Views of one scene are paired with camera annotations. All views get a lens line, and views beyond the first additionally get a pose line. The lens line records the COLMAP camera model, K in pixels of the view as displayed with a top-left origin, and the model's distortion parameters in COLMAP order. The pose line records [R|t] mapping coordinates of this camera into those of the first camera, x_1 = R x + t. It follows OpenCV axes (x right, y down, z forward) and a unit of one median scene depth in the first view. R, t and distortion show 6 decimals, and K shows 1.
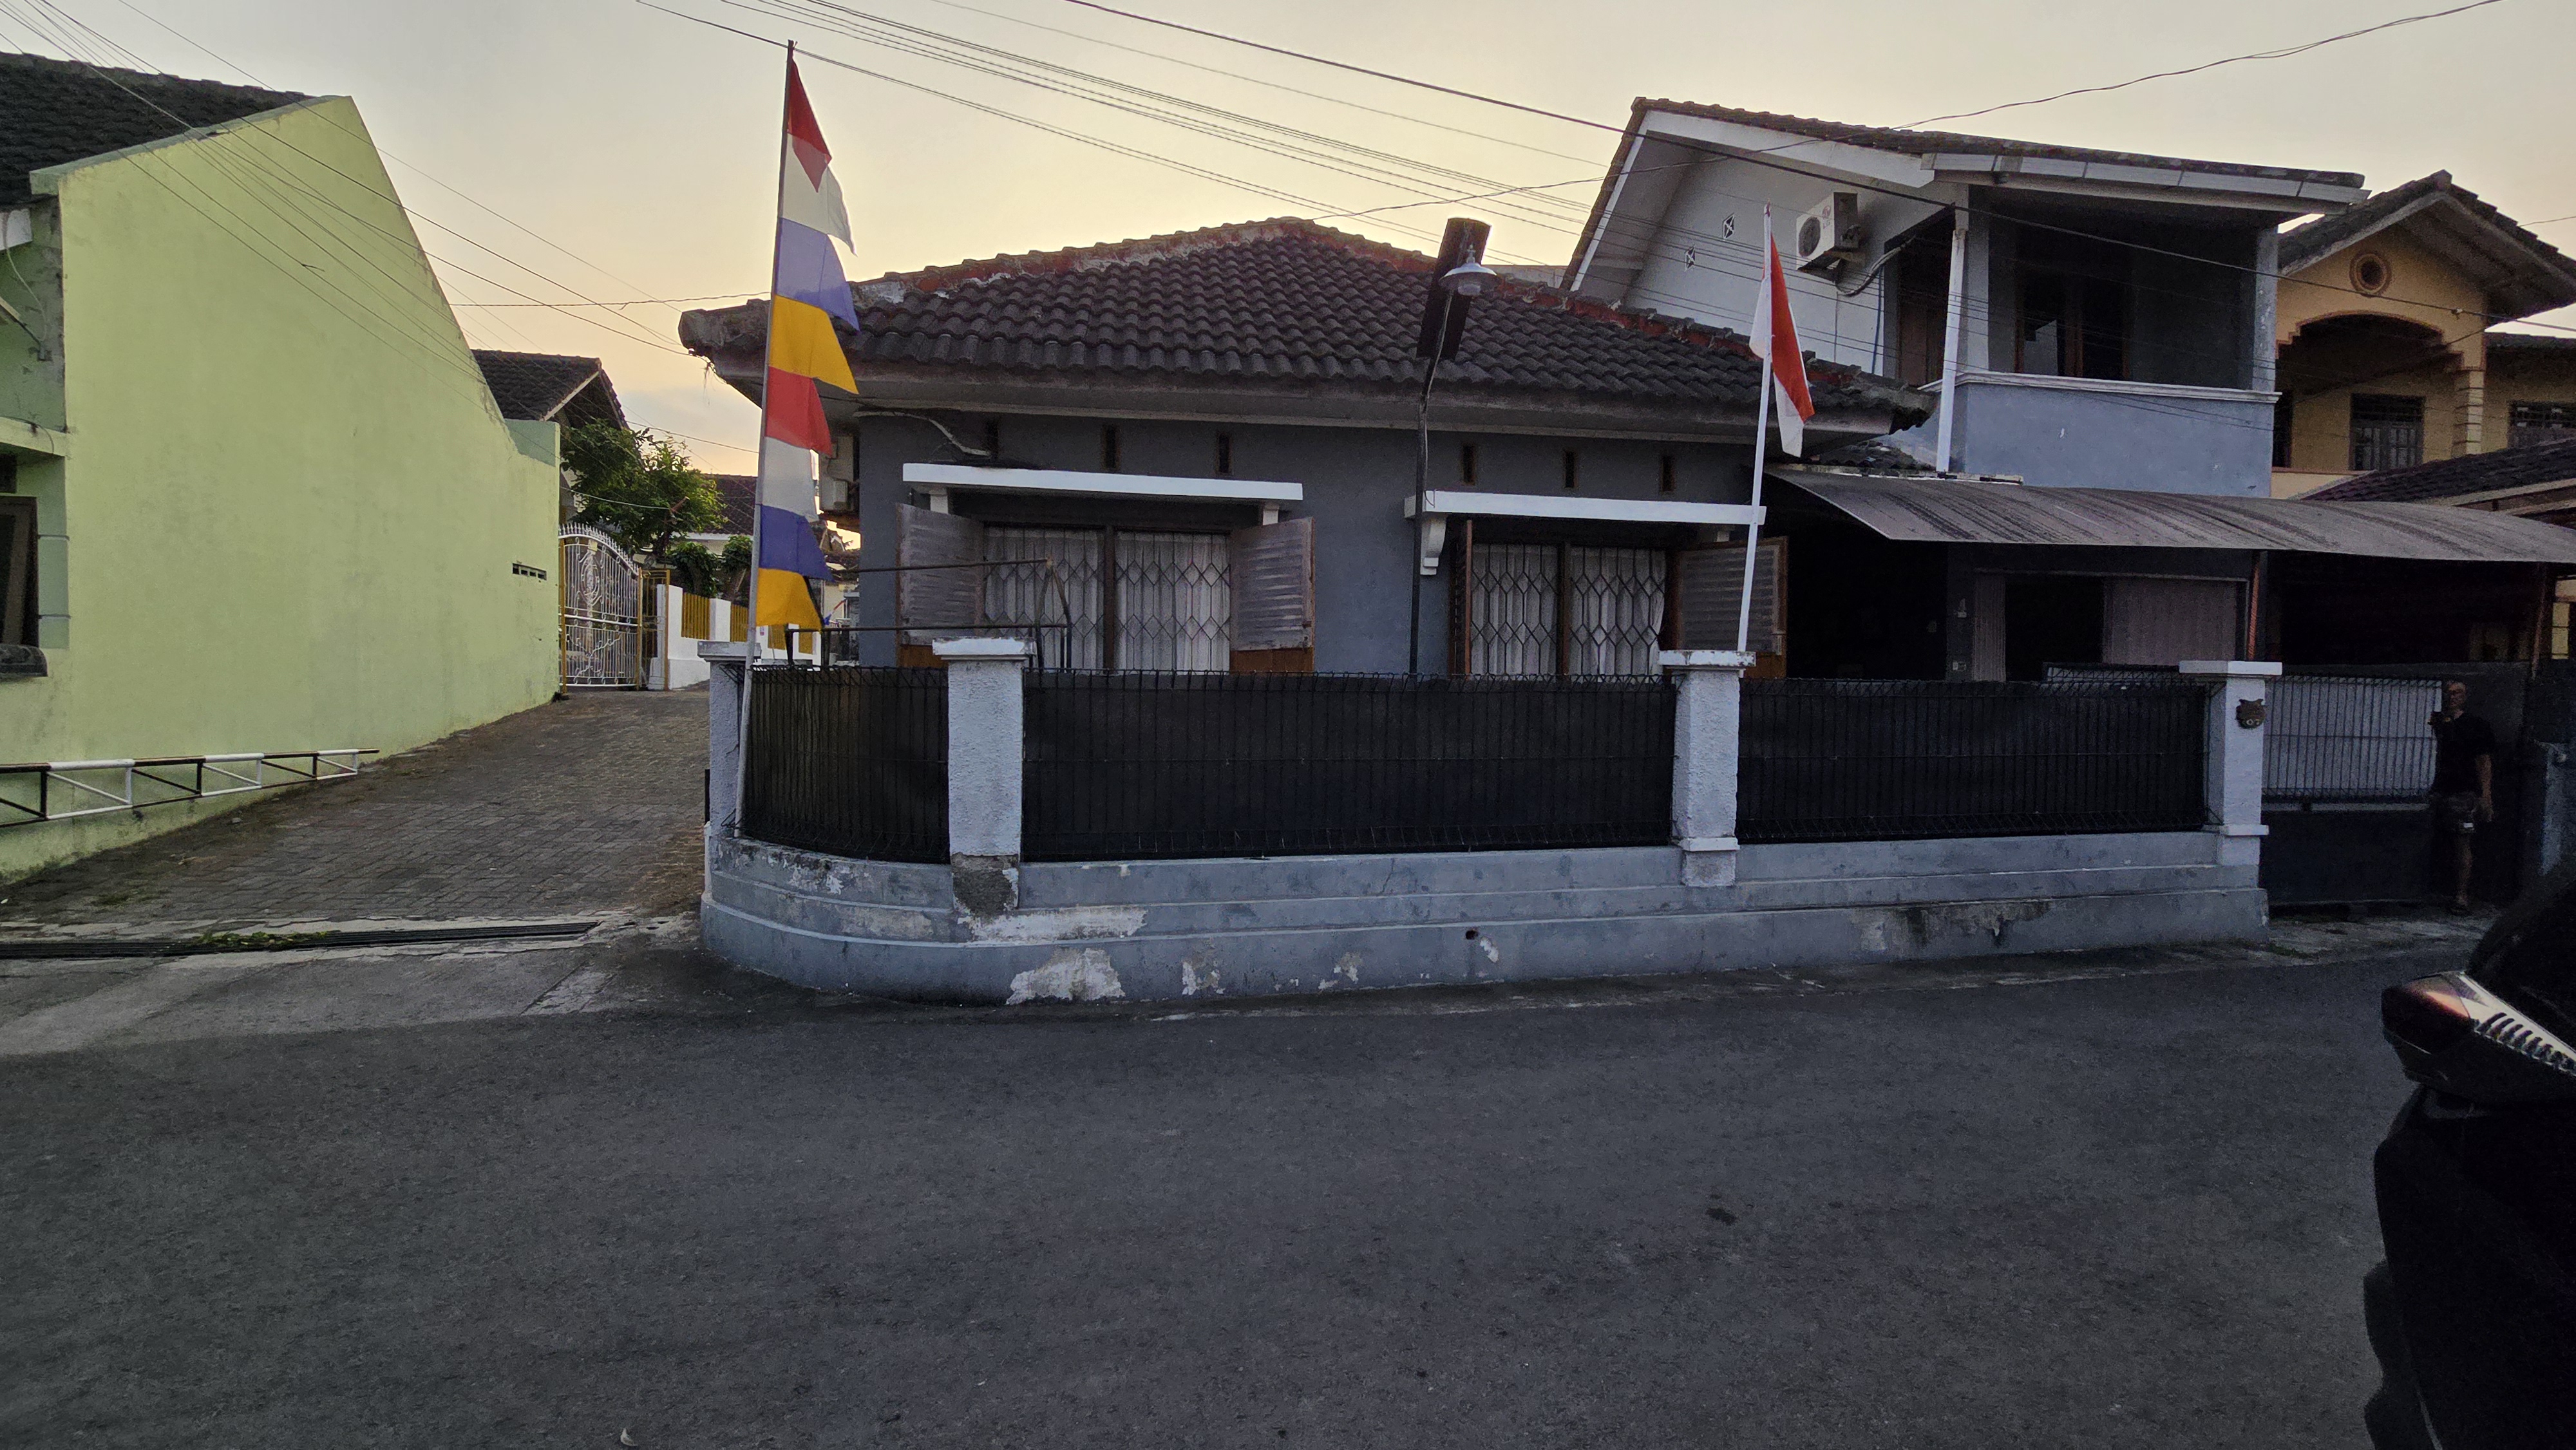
lens RADIAL K [[1122.5, 0, 1288.0], [0, 1122.5, 725.0], [0, 0, 1]] dist [0.002313, 0.000263]
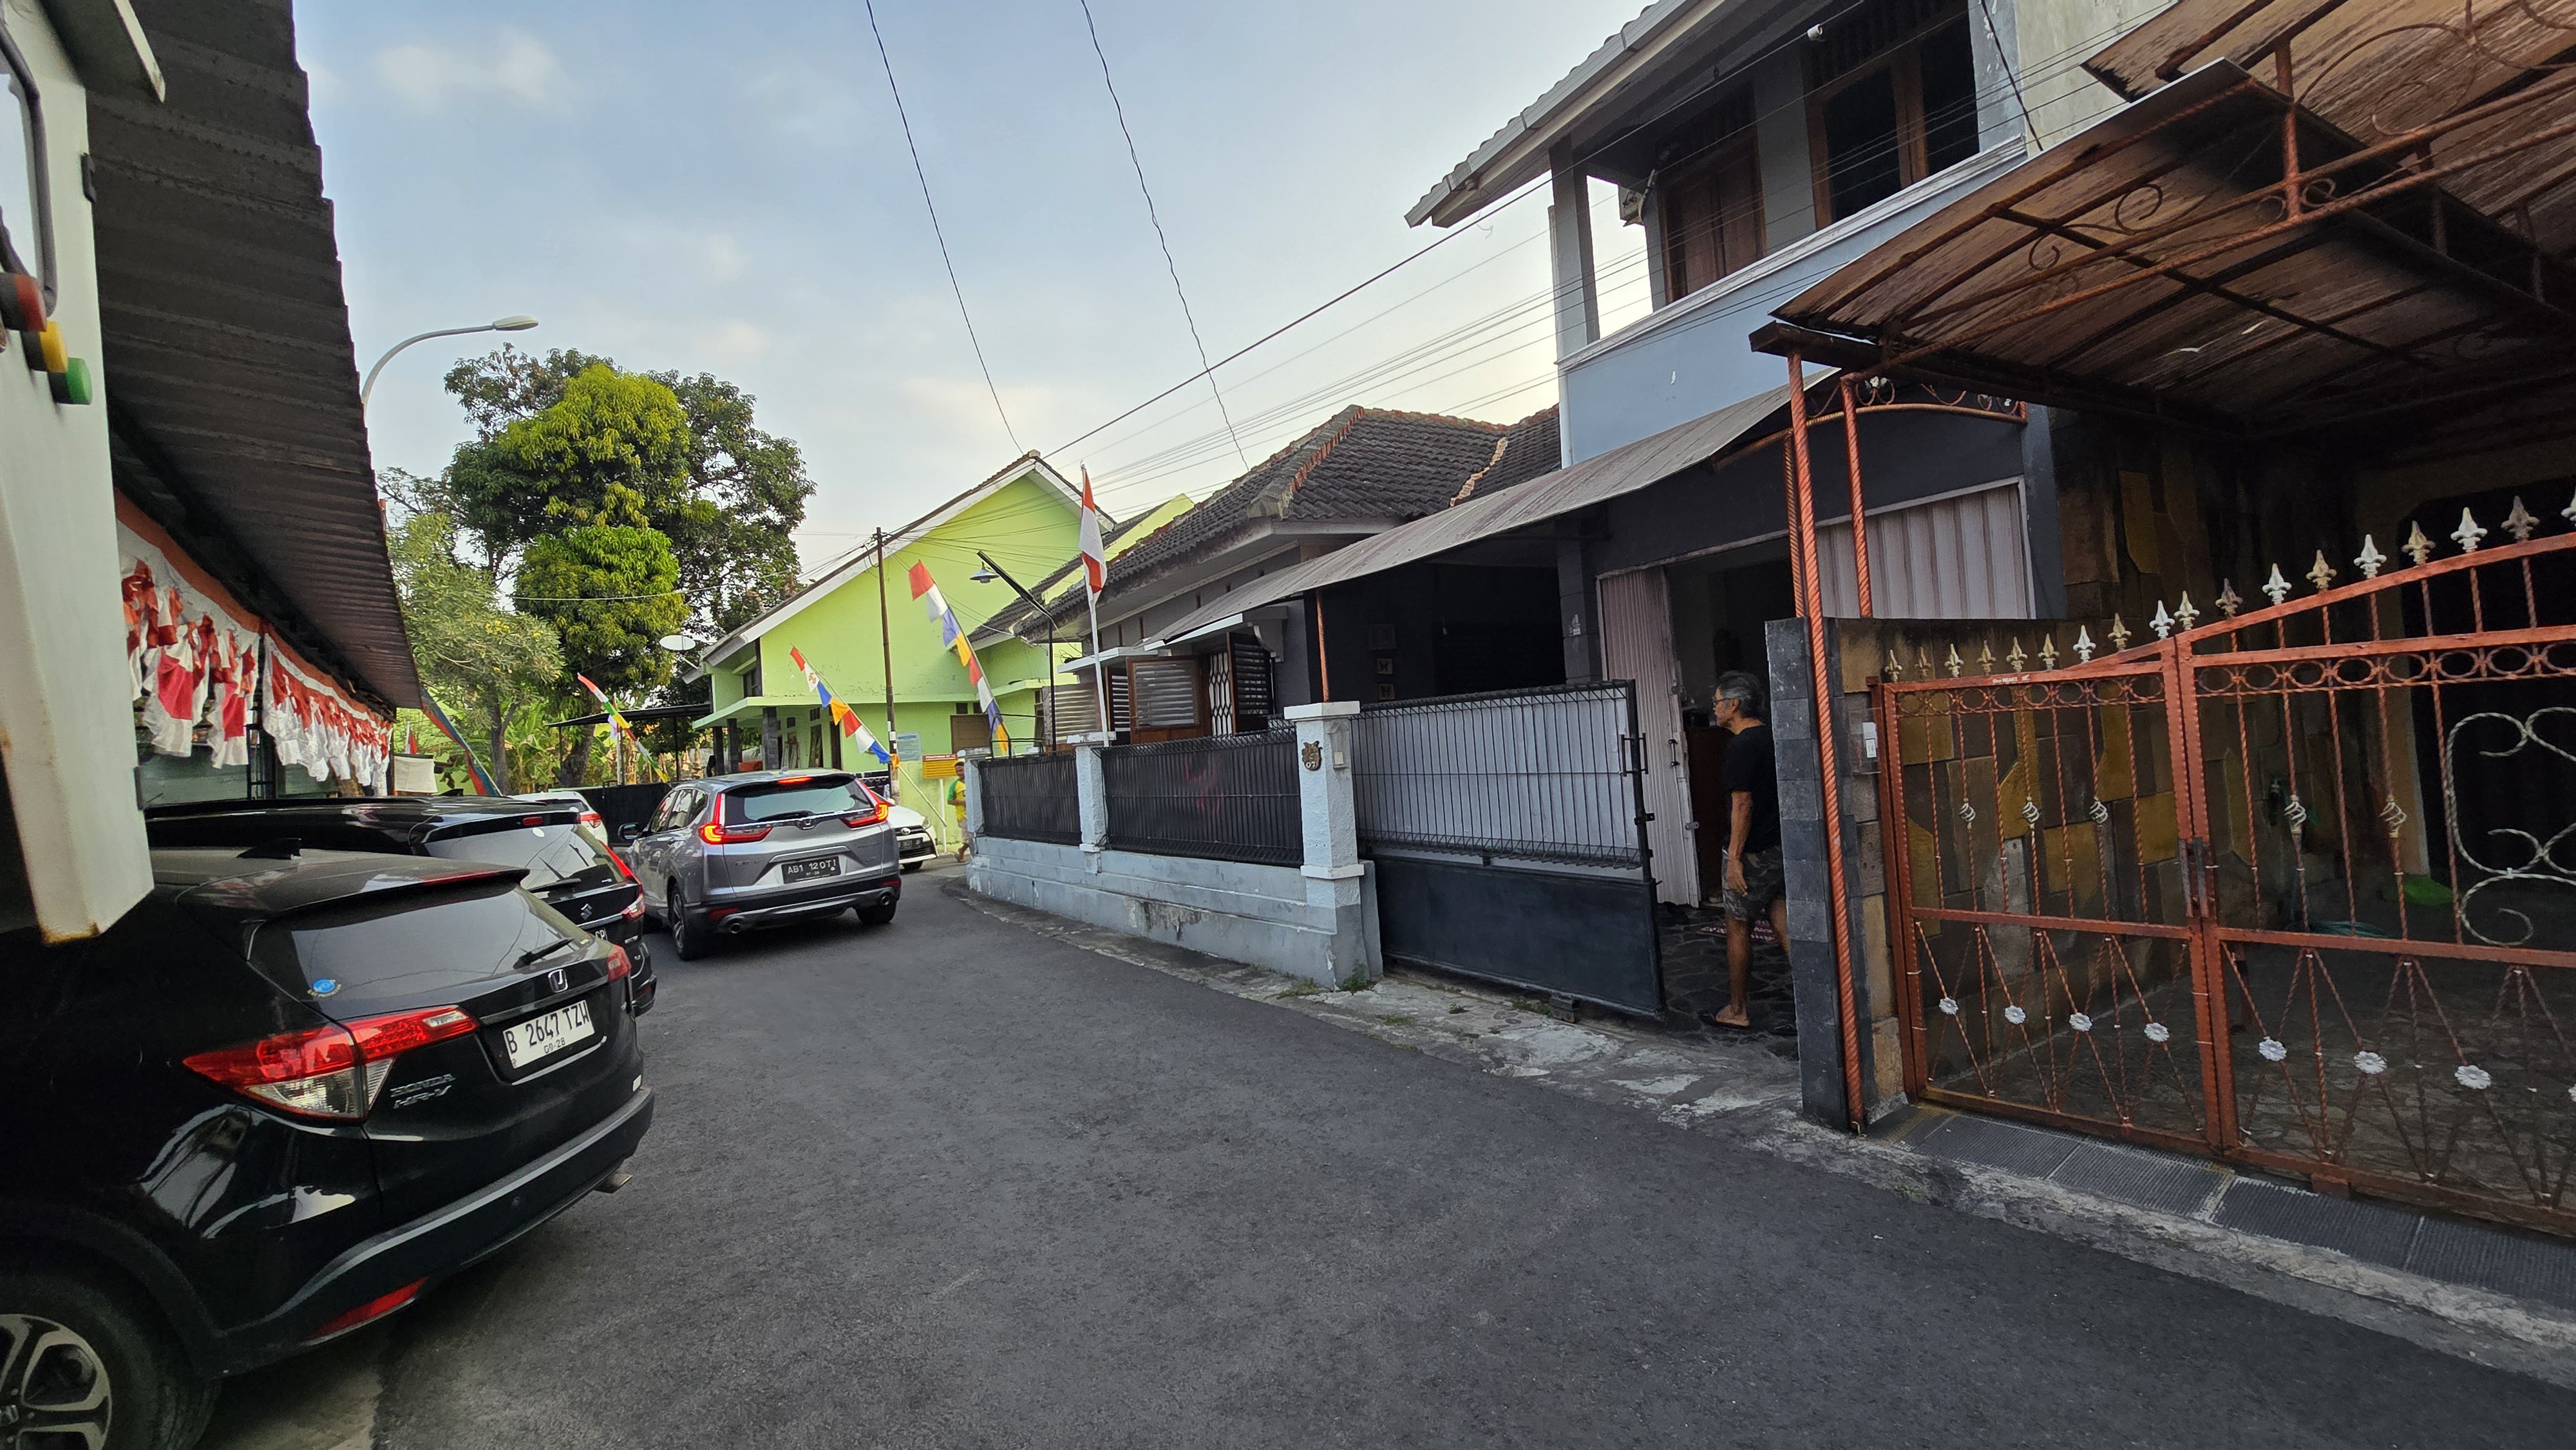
lens RADIAL K [[1122.5, 0, 1288.0], [0, 1122.5, 725.0], [0, 0, 1]] dist [0.002313, 0.000263]
pose [[0.331497, -0.047032, -0.942283, 1.849948], [0.033050, 0.998723, -0.038222, -0.000441], [0.942877, -0.018472, 0.332628, 0.660420]]
